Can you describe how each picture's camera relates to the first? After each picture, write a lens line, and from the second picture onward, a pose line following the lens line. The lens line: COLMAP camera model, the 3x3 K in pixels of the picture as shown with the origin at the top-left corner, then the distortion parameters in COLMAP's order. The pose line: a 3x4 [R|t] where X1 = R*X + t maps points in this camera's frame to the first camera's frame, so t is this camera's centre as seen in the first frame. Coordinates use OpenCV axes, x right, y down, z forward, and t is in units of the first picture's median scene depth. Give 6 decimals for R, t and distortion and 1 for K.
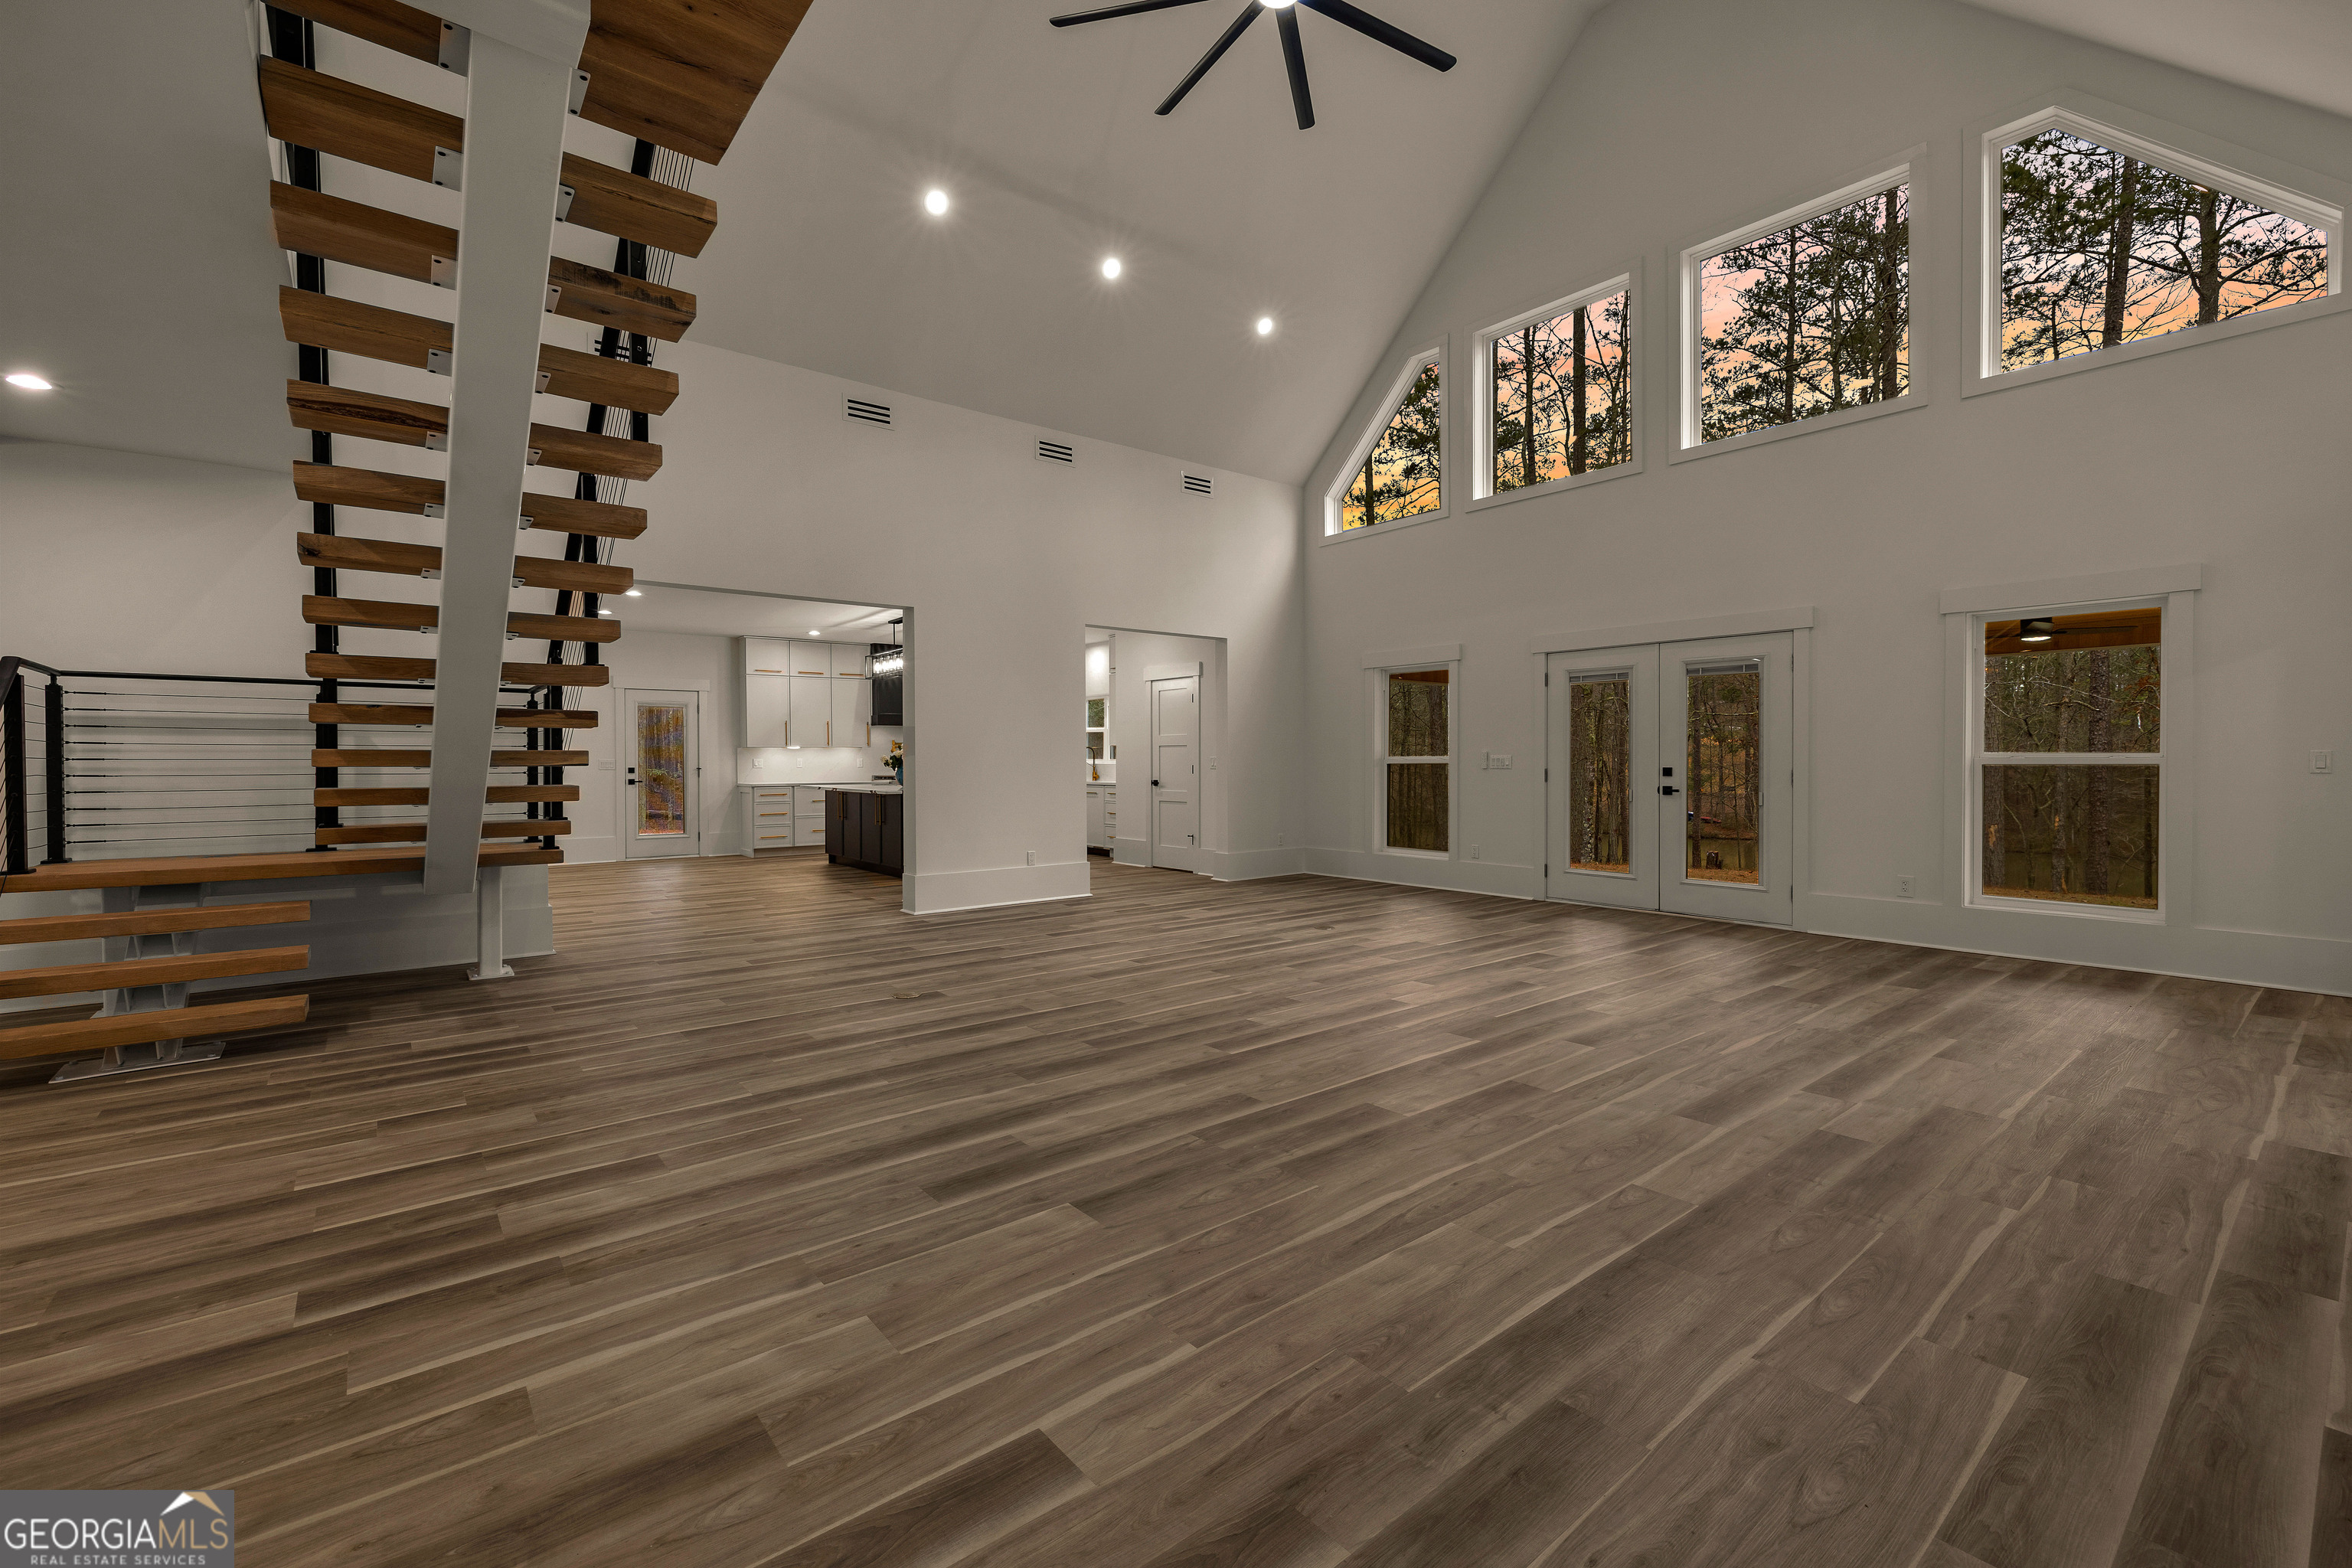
lens RADIAL K [[993.4, 0, 1167.1], [0, 993.4, 764.7], [0, 0, 1]] dist [-0.000302, 0.000381]
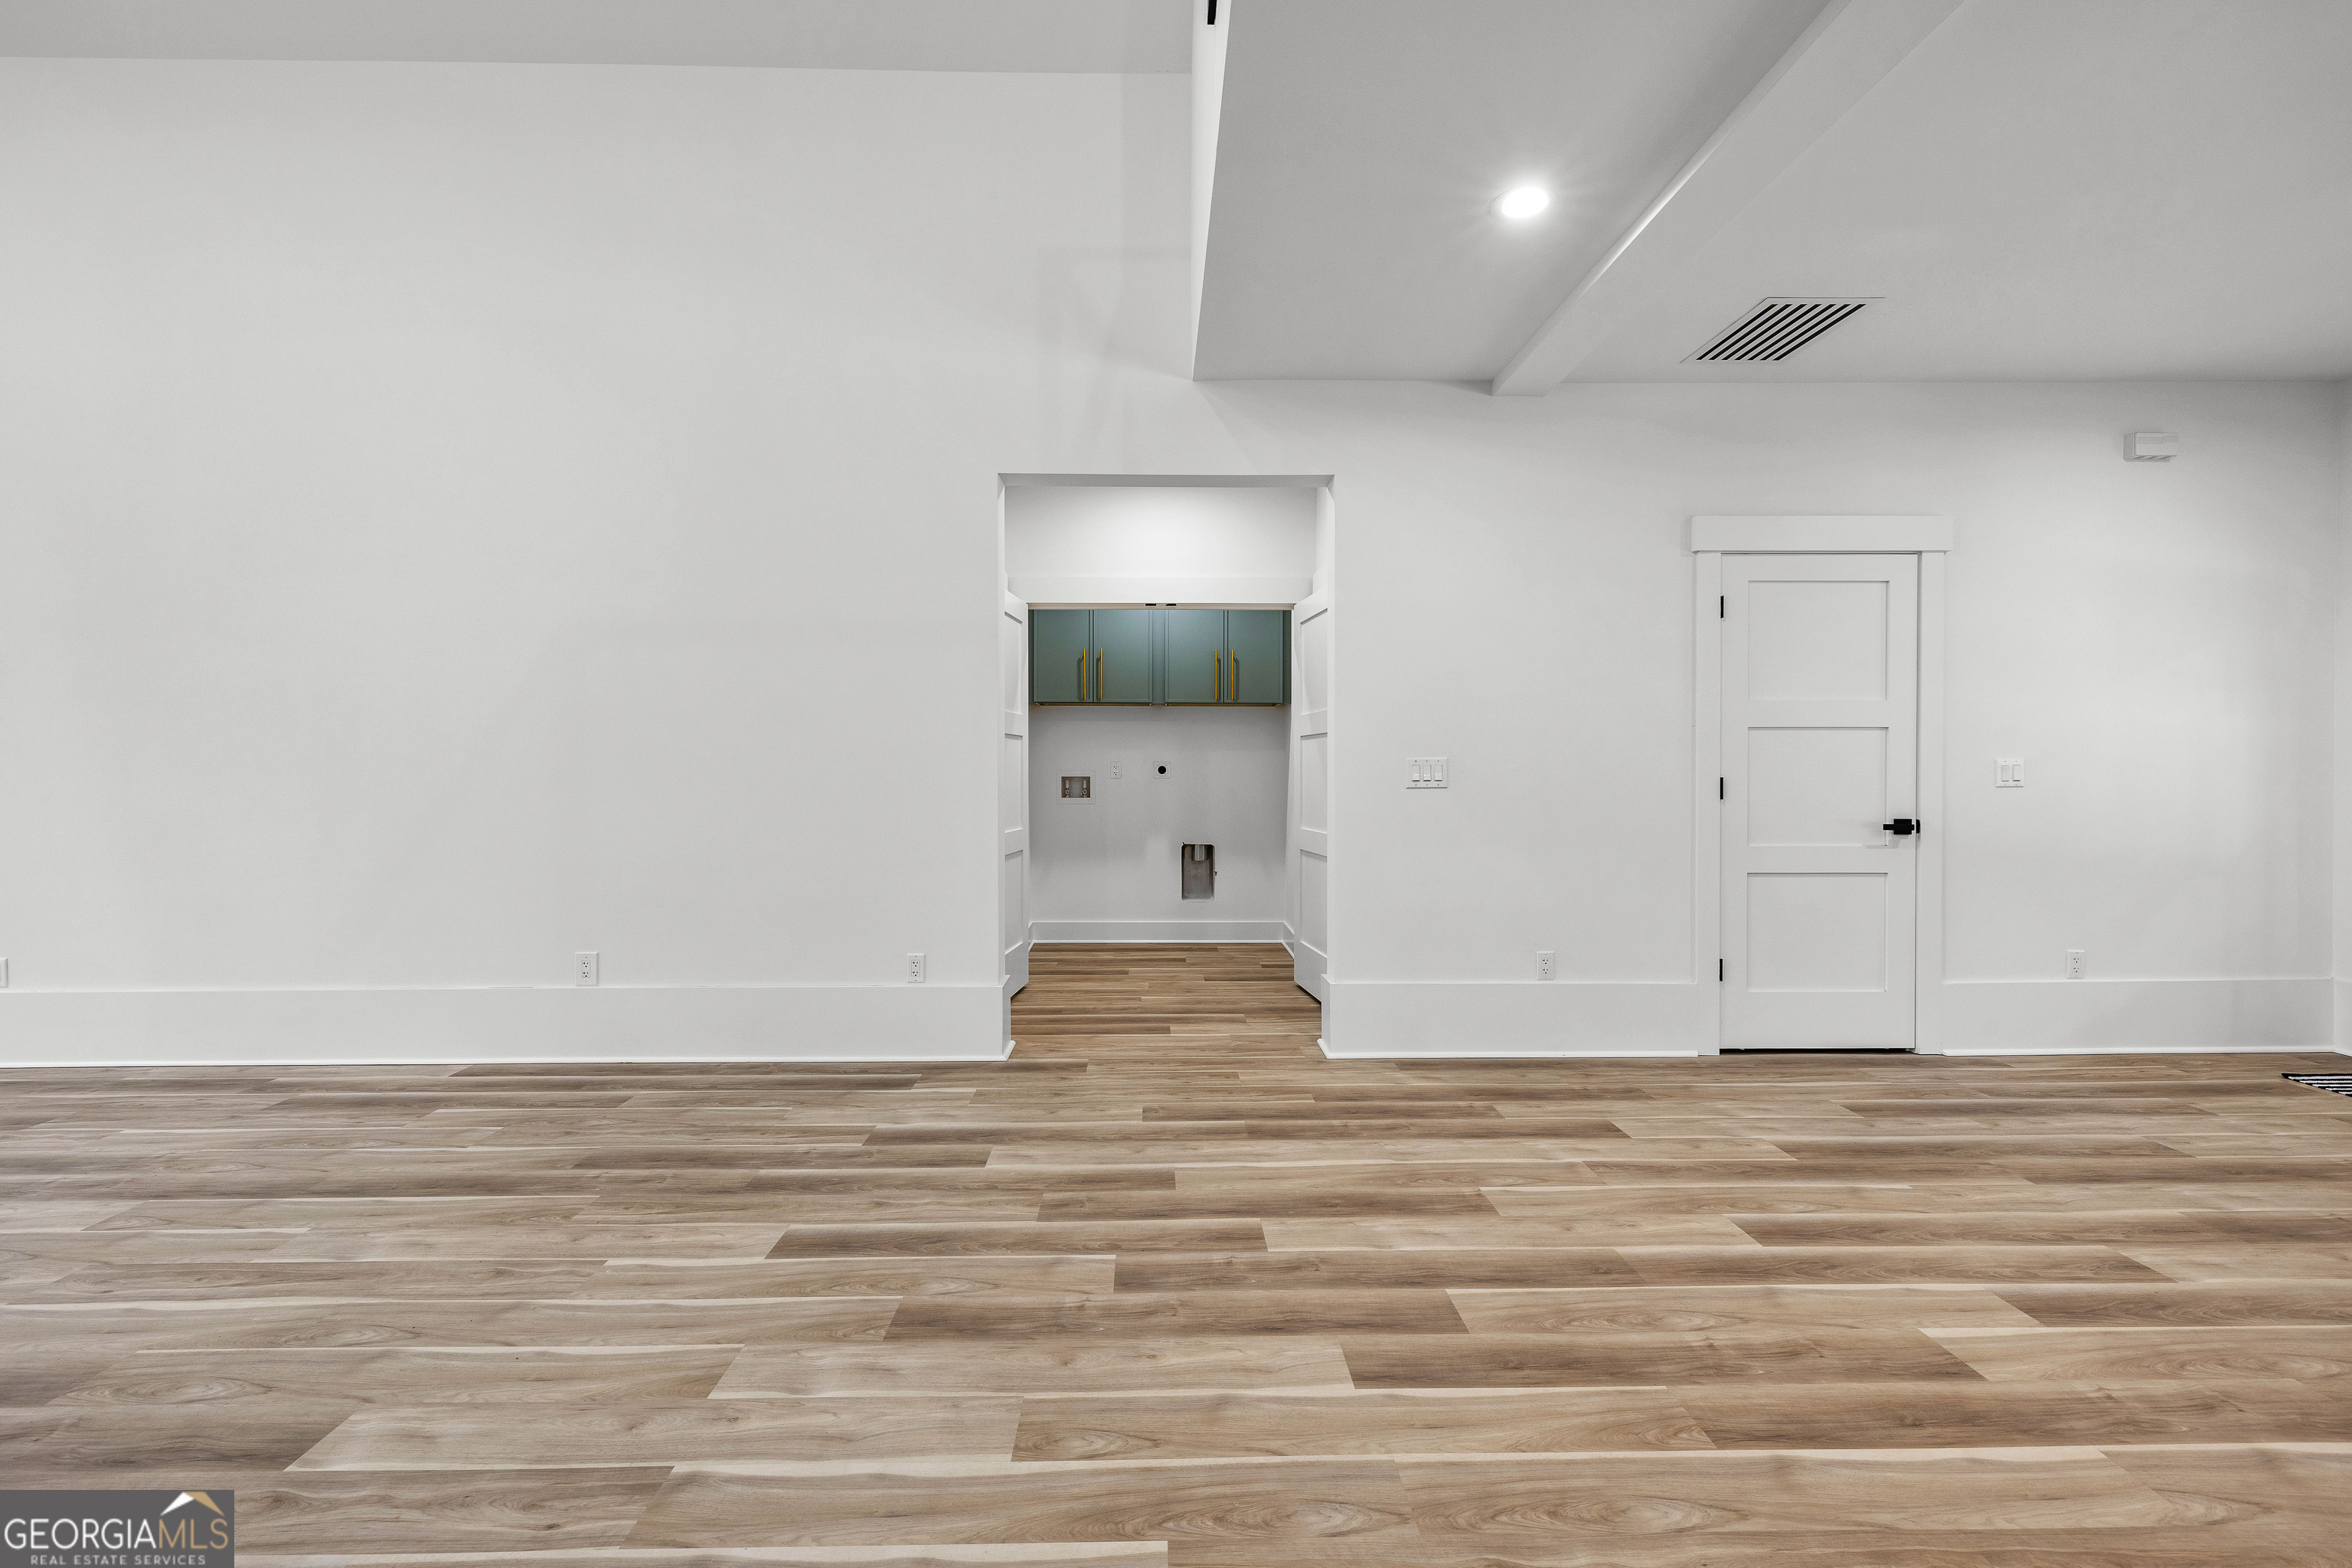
lens RADIAL K [[993.4, 0, 1167.1], [0, 993.4, 780.7], [0, 0, 1]] dist [-0.000302, 0.000381]
pose [[-0.789753, -0.001414, 0.613423, -0.711724], [0.009507, 0.999849, 0.014545, -0.000116], [-0.613351, 0.017319, -0.789620, 0.877965]]
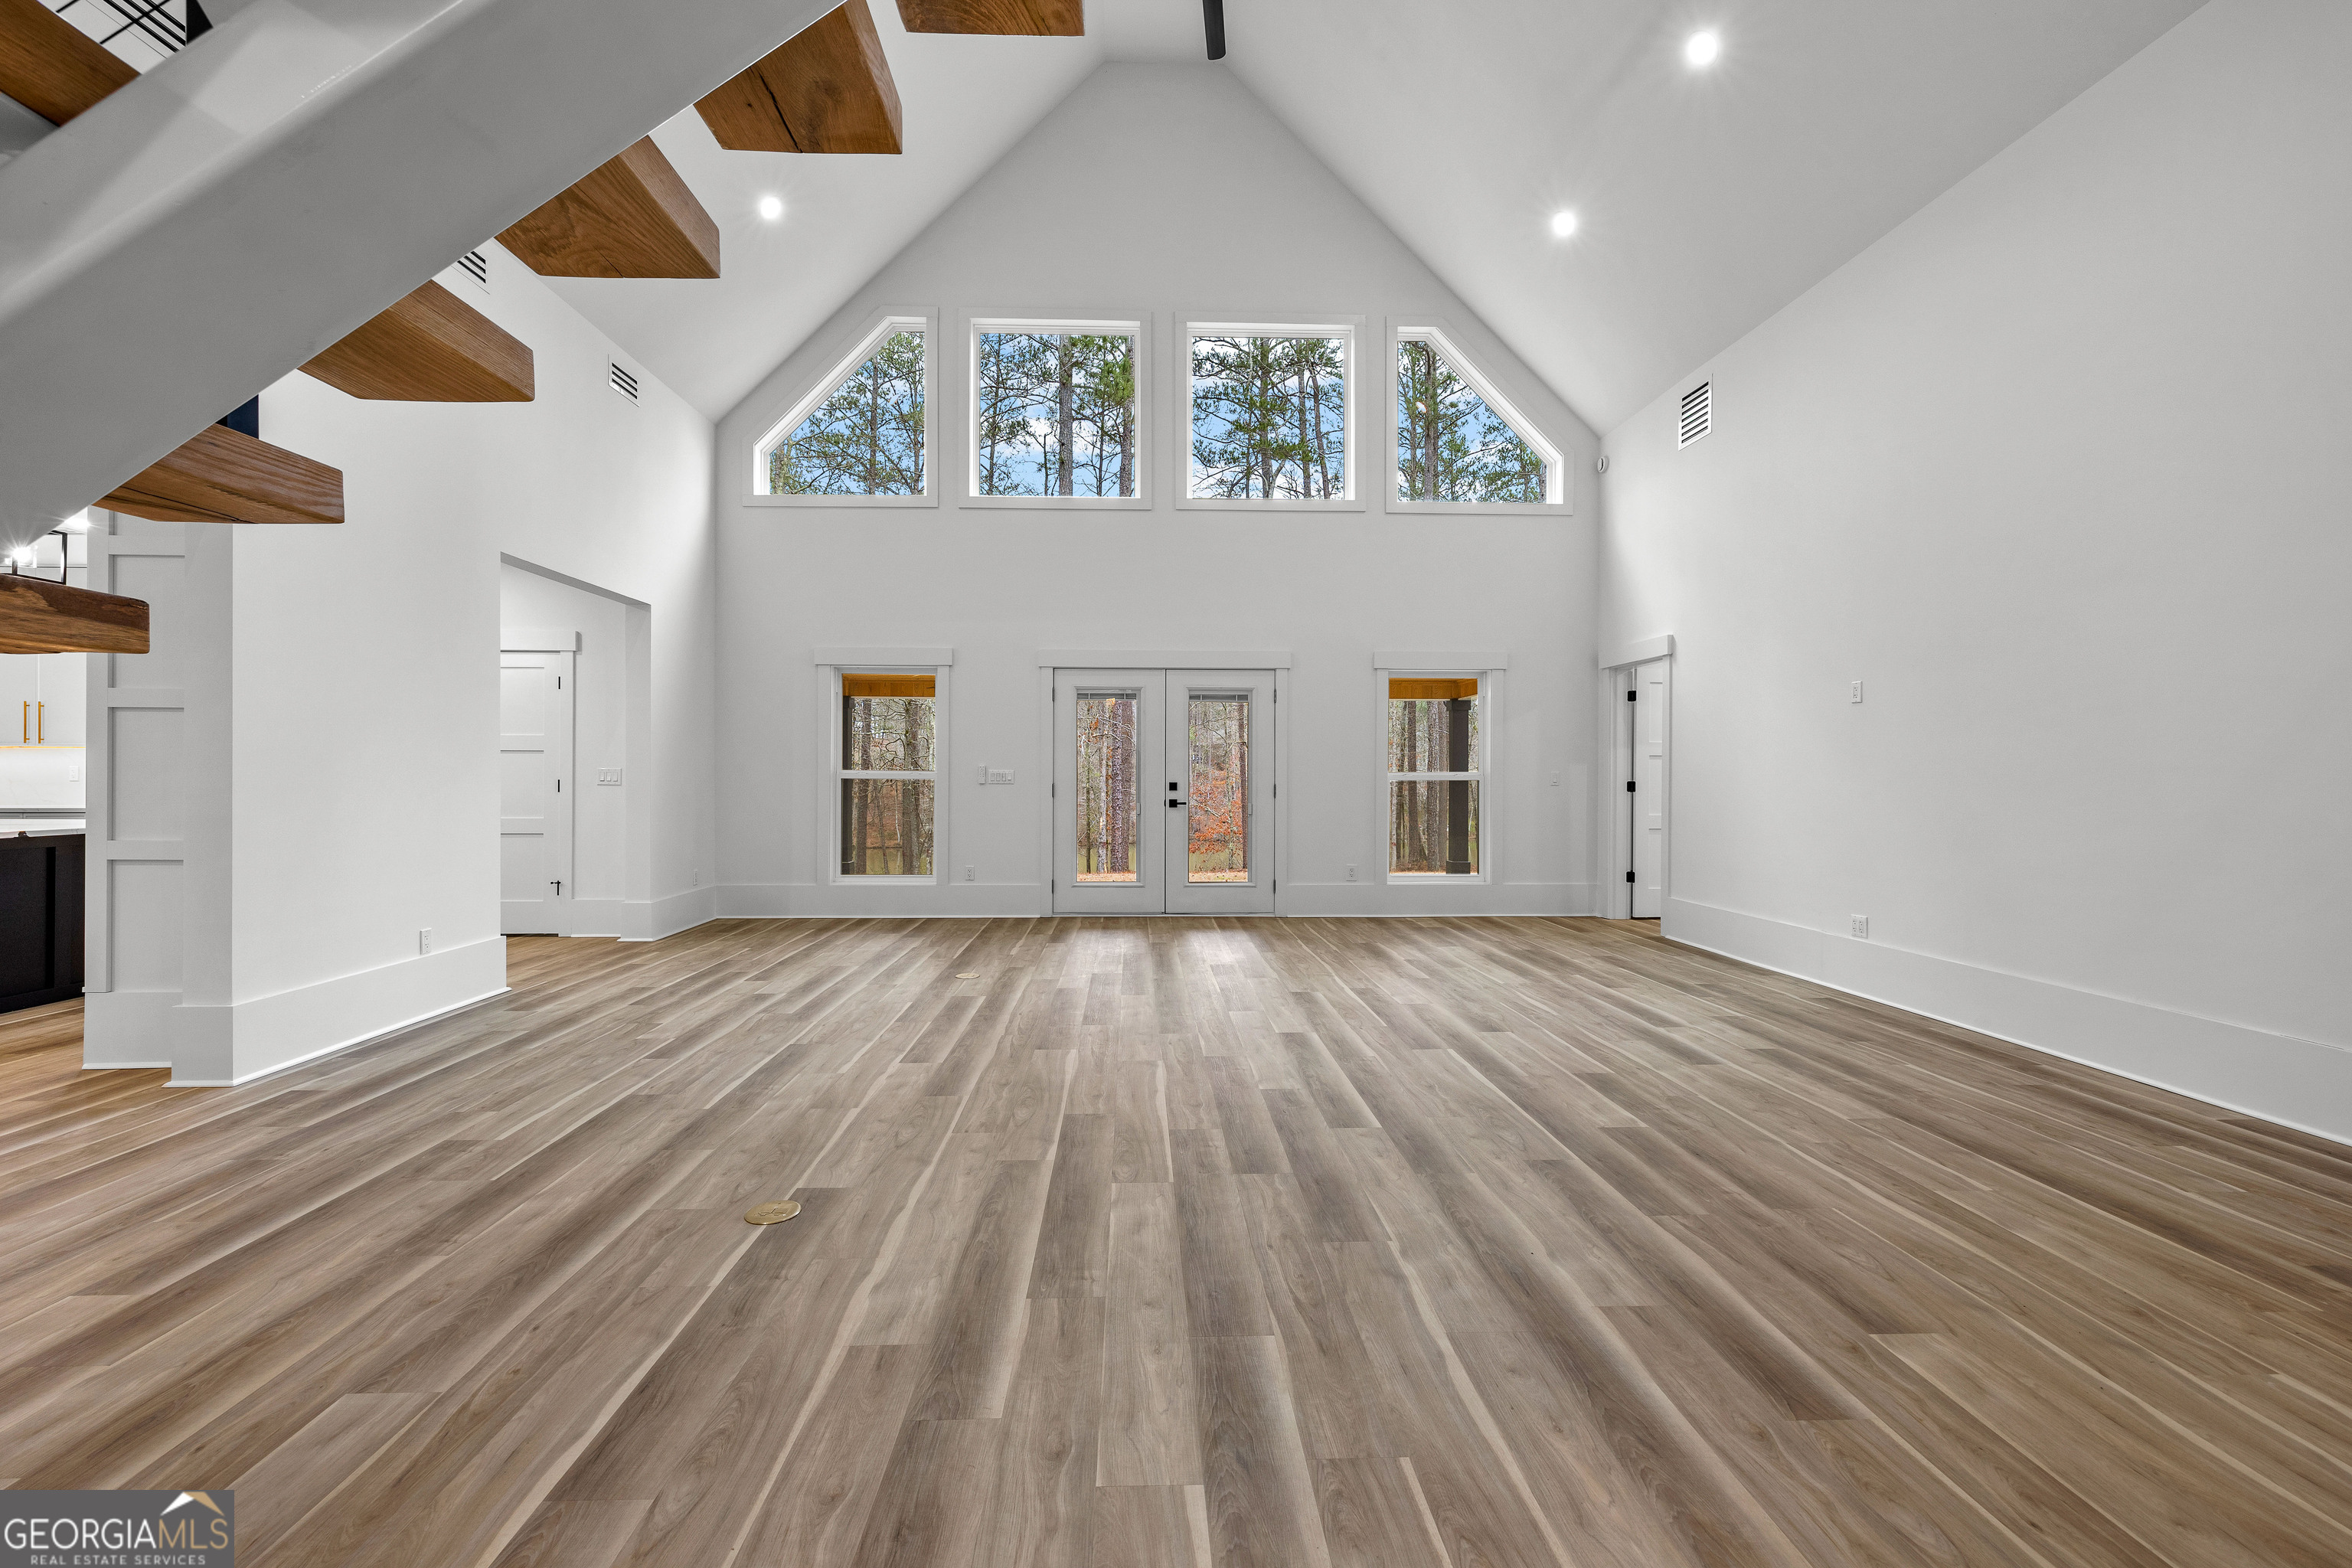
lens RADIAL K [[993.4, 0, 1167.4], [0, 993.4, 766.7], [0, 0, 1]] dist [-0.000302, 0.000381]
pose [[0.598555, 0.011246, 0.801003, -0.821445], [-0.001123, 0.999912, -0.013199, 0.000544], [-0.801081, 0.007001, 0.598515, 0.743852]]
